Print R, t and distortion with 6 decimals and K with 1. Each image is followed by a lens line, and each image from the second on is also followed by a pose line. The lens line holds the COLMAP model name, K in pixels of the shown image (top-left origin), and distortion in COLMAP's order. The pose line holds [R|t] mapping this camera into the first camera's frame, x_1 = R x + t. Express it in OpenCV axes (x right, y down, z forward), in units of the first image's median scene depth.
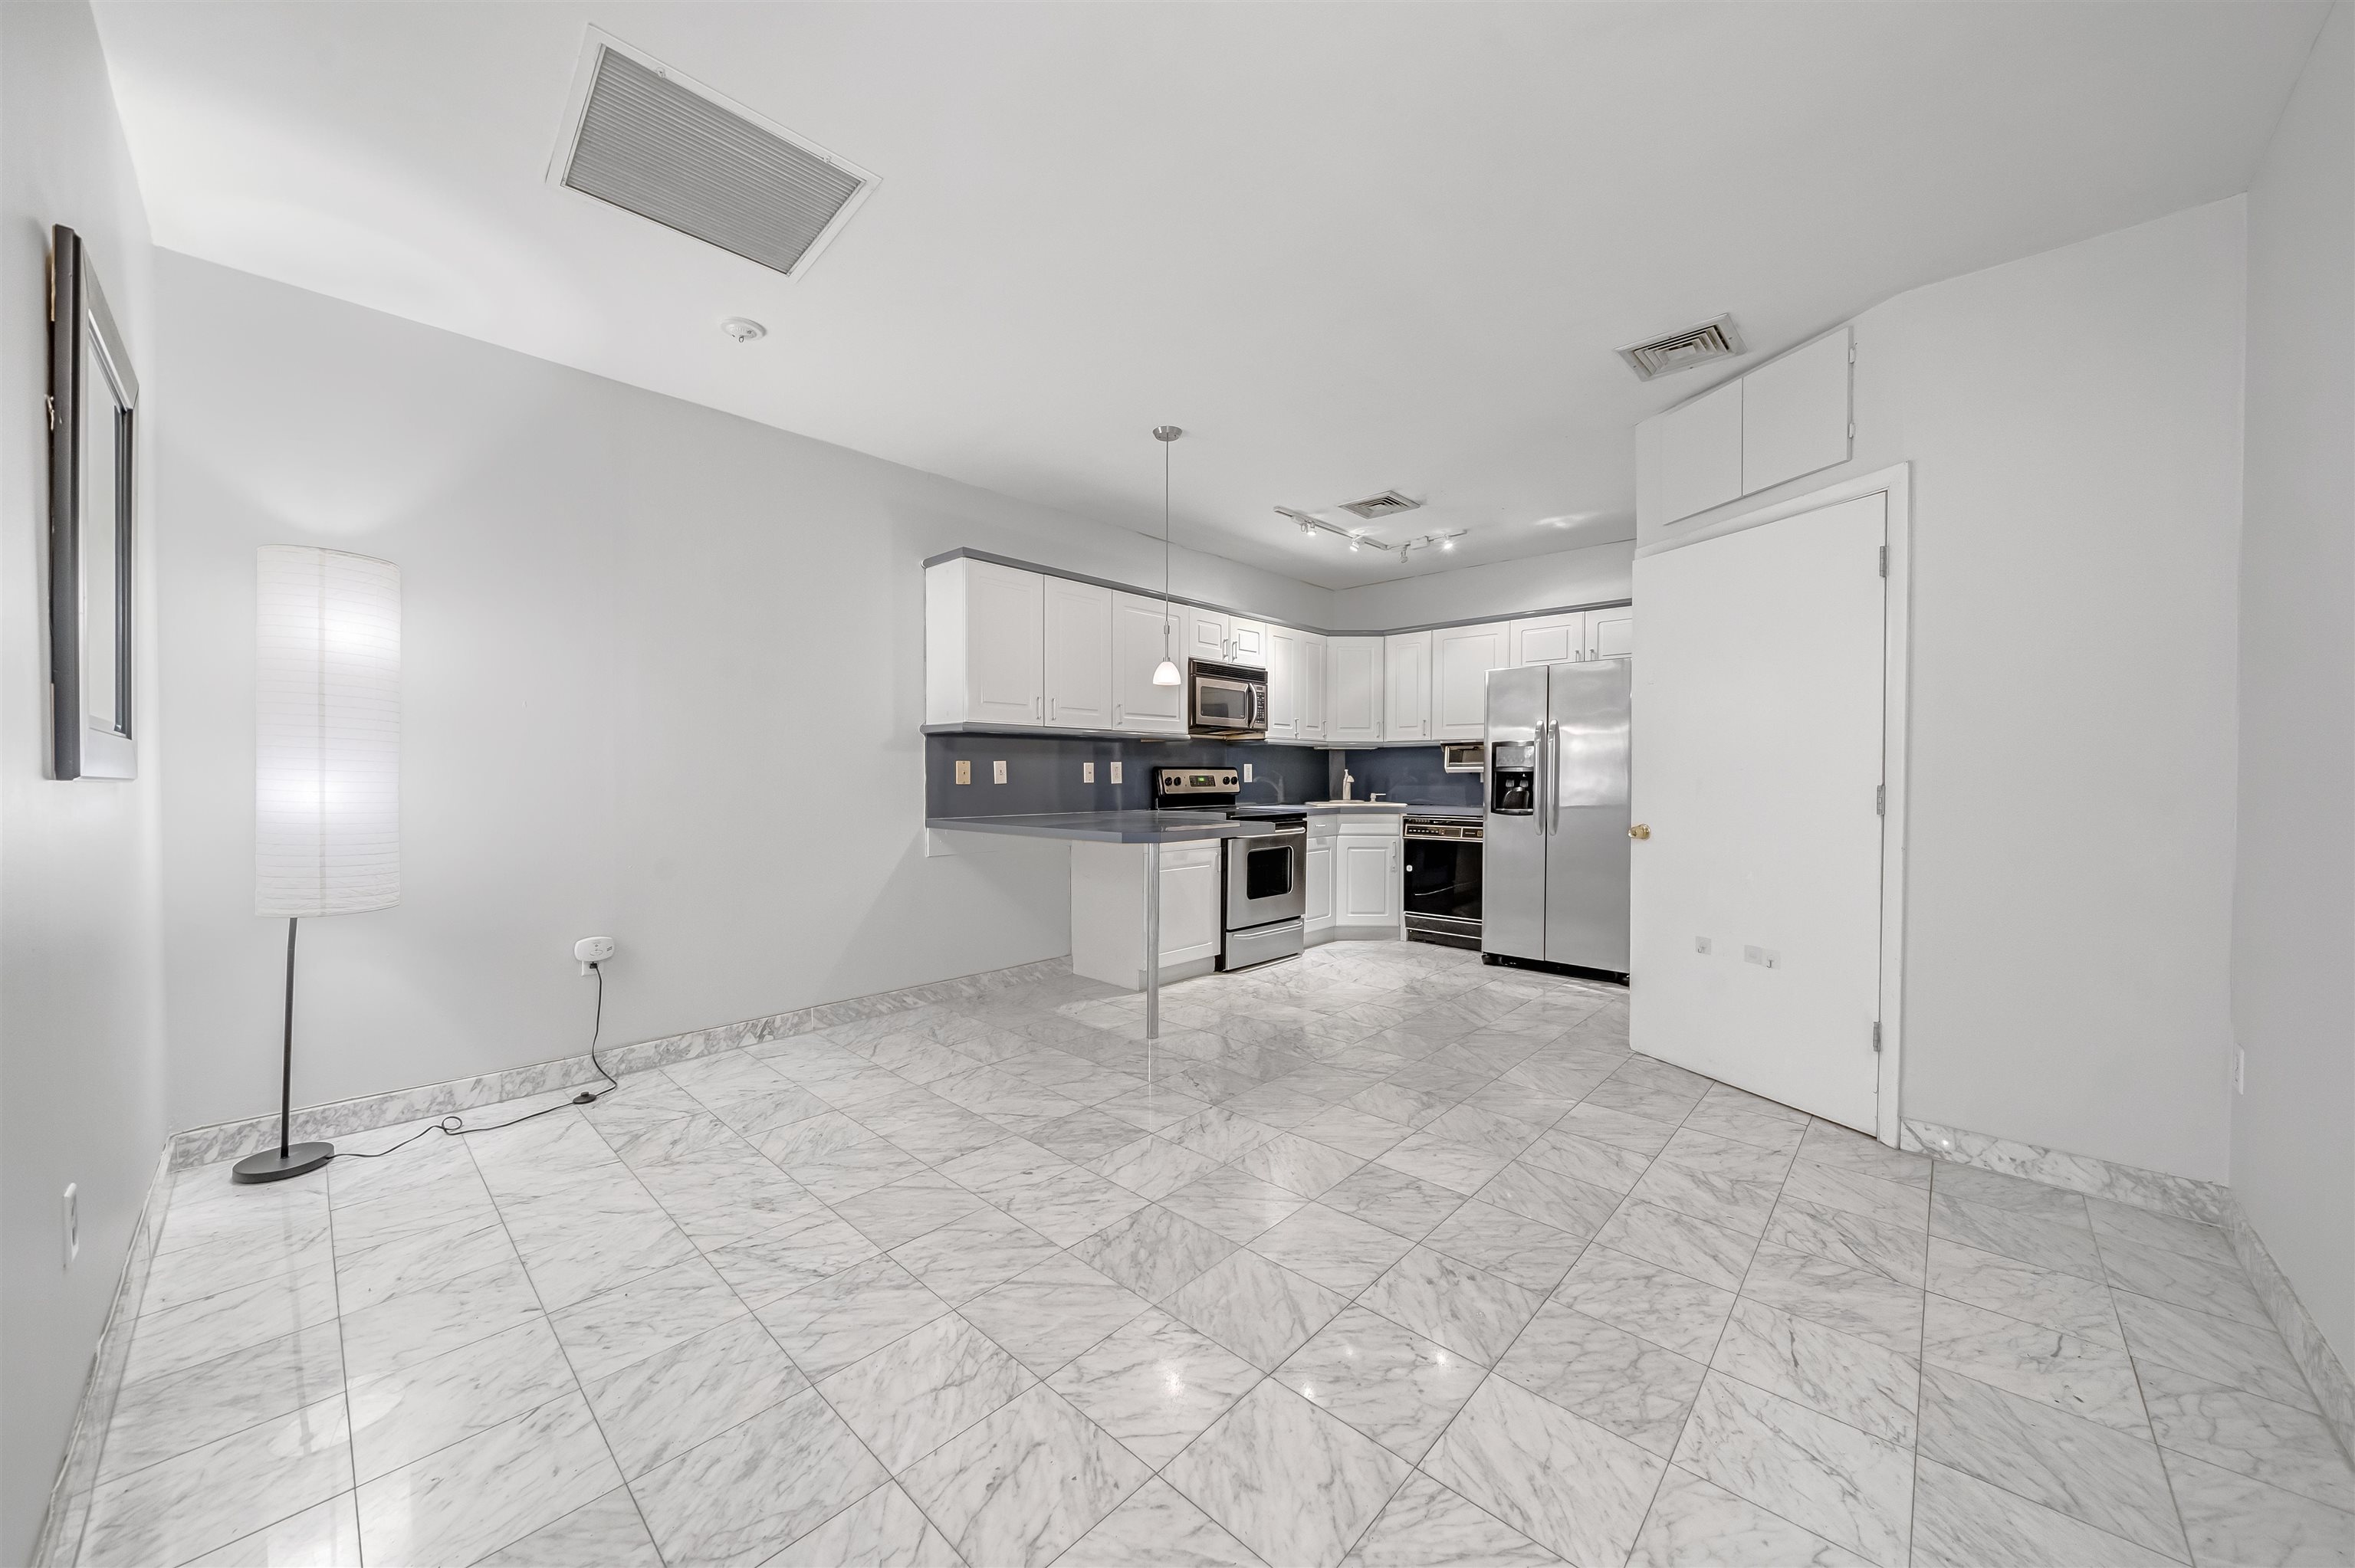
lens RADIAL K [[836.6, 0, 1172.0], [0, 836.6, 788.1], [0, 0, 1]] dist [-0.002615, -0.000083]
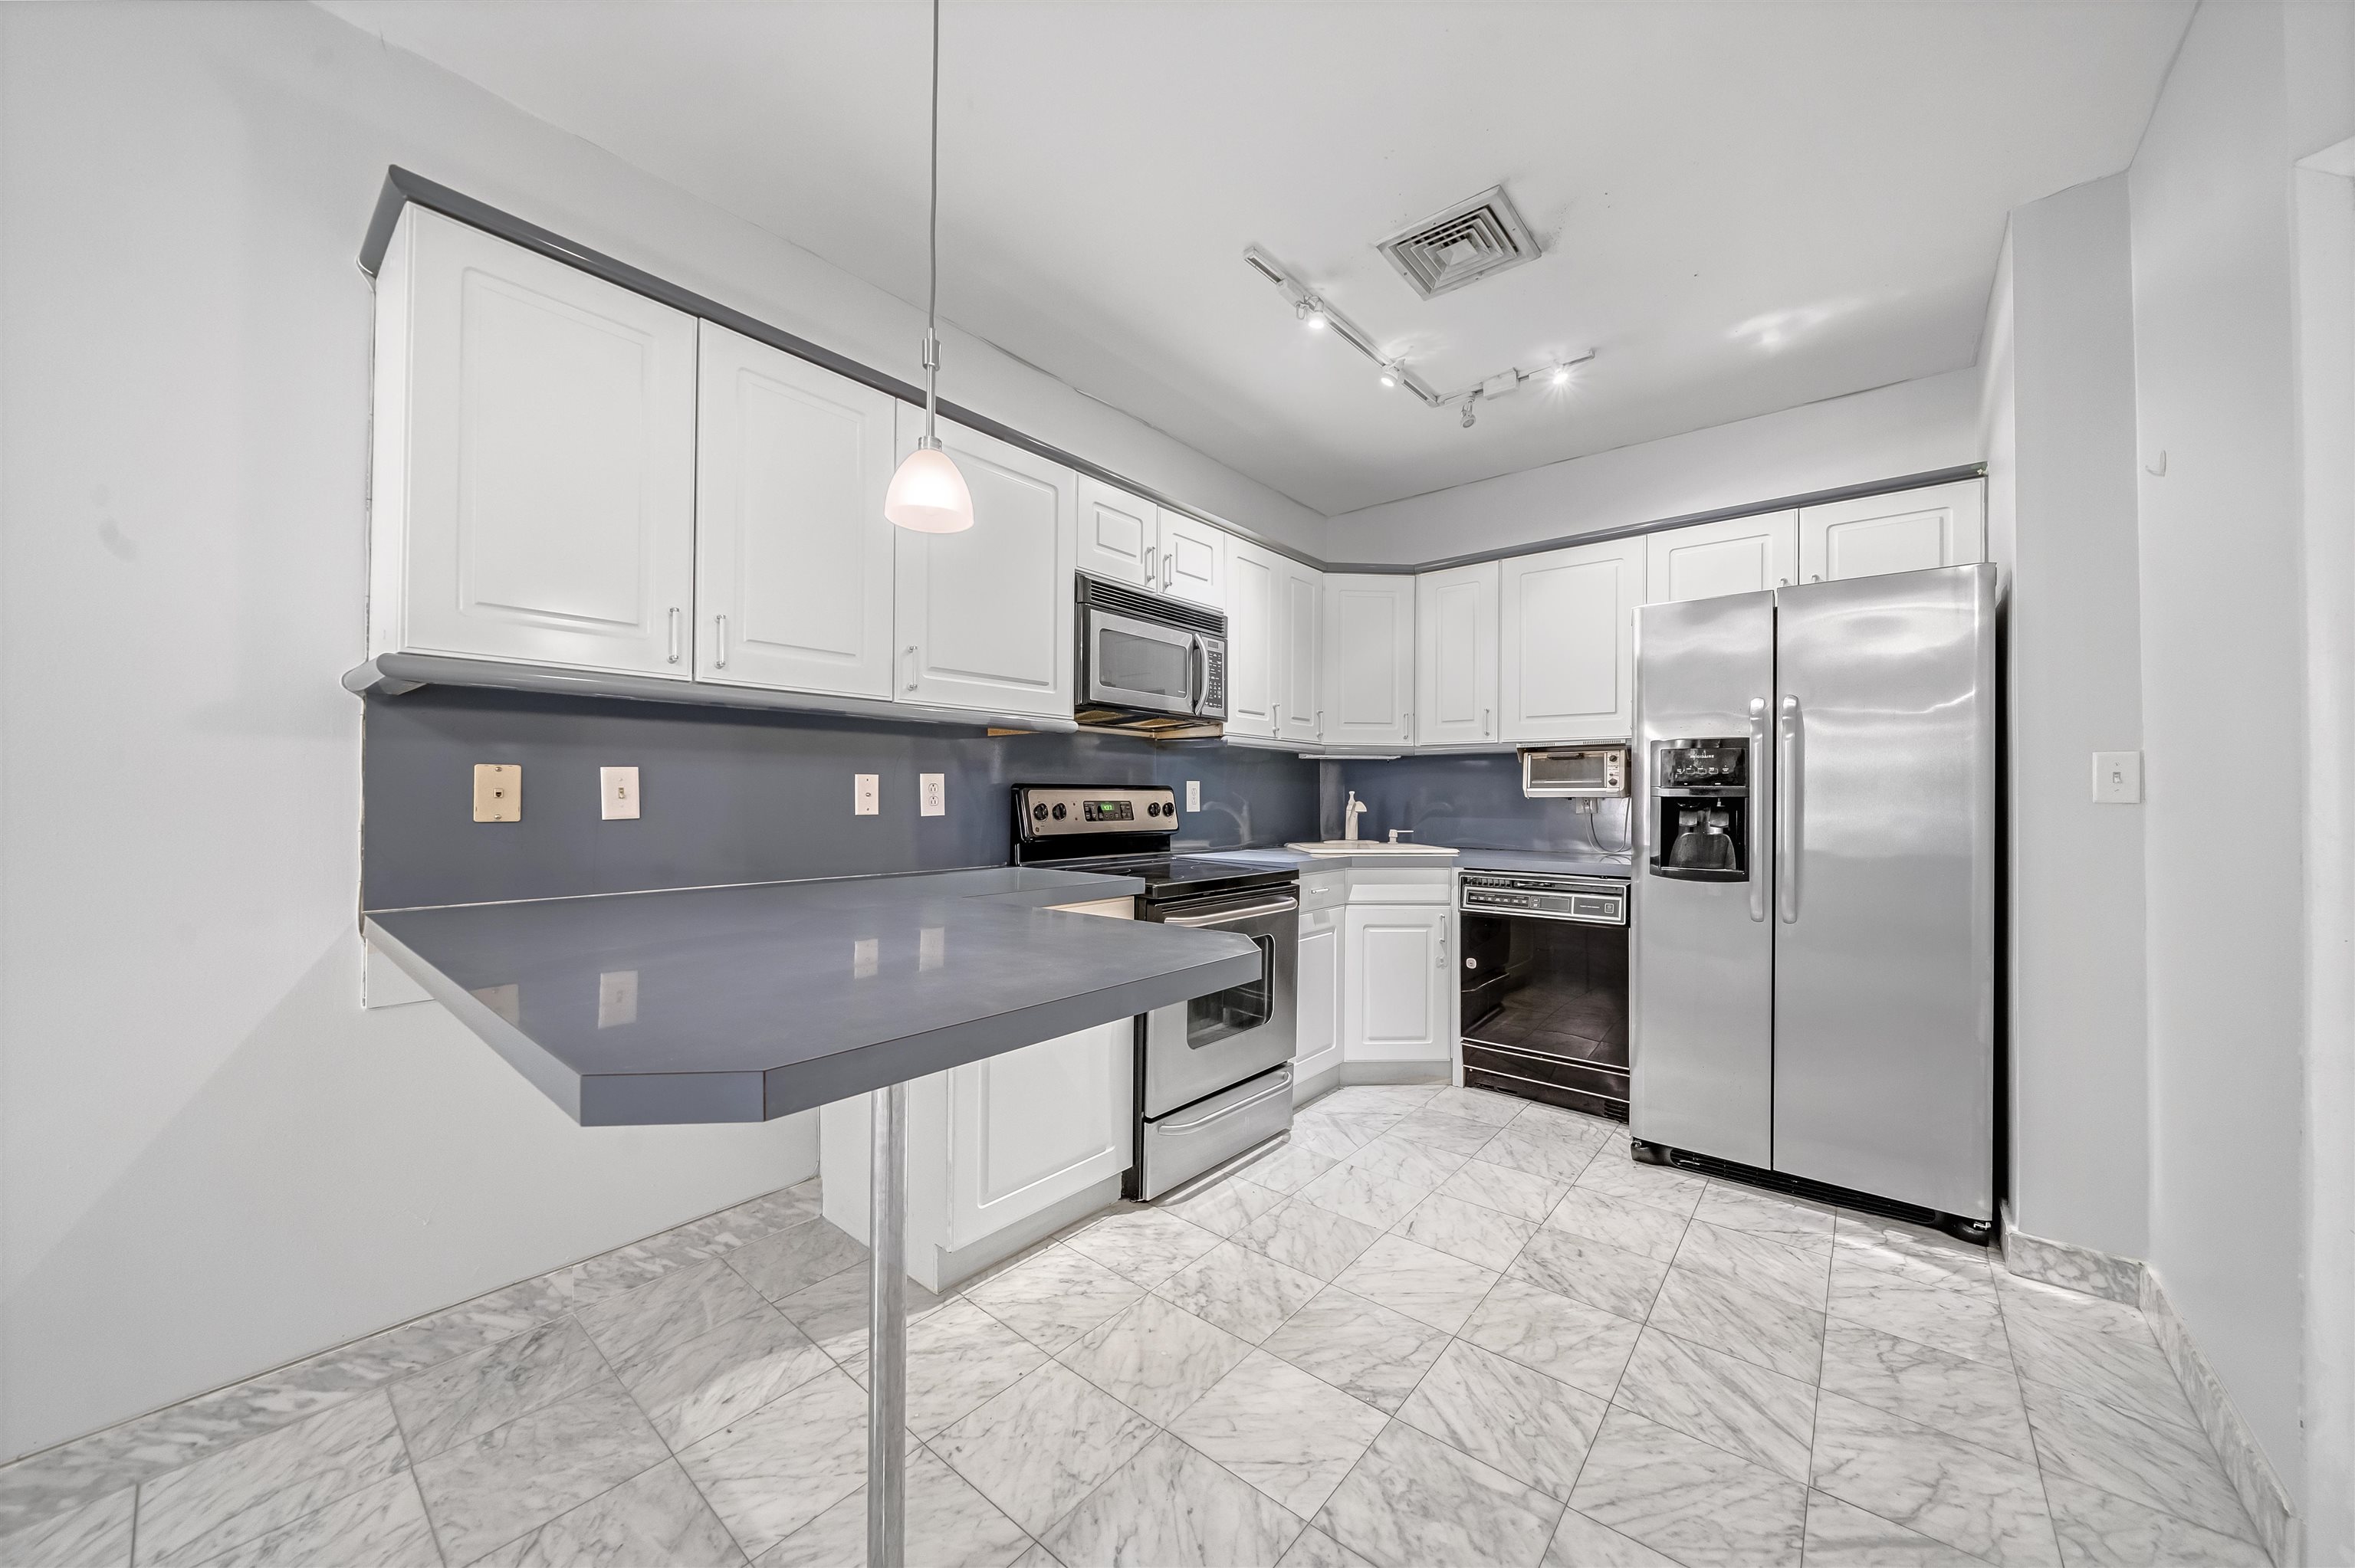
lens RADIAL K [[836.6, 0, 1172.0], [0, 836.6, 788.1], [0, 0, 1]] dist [-0.002615, -0.000083]
pose [[0.998325, 0.005672, 0.057582, 0.060697], [-0.004200, 0.999662, -0.025656, -0.012465], [-0.057708, 0.025371, 0.998011, 0.594342]]
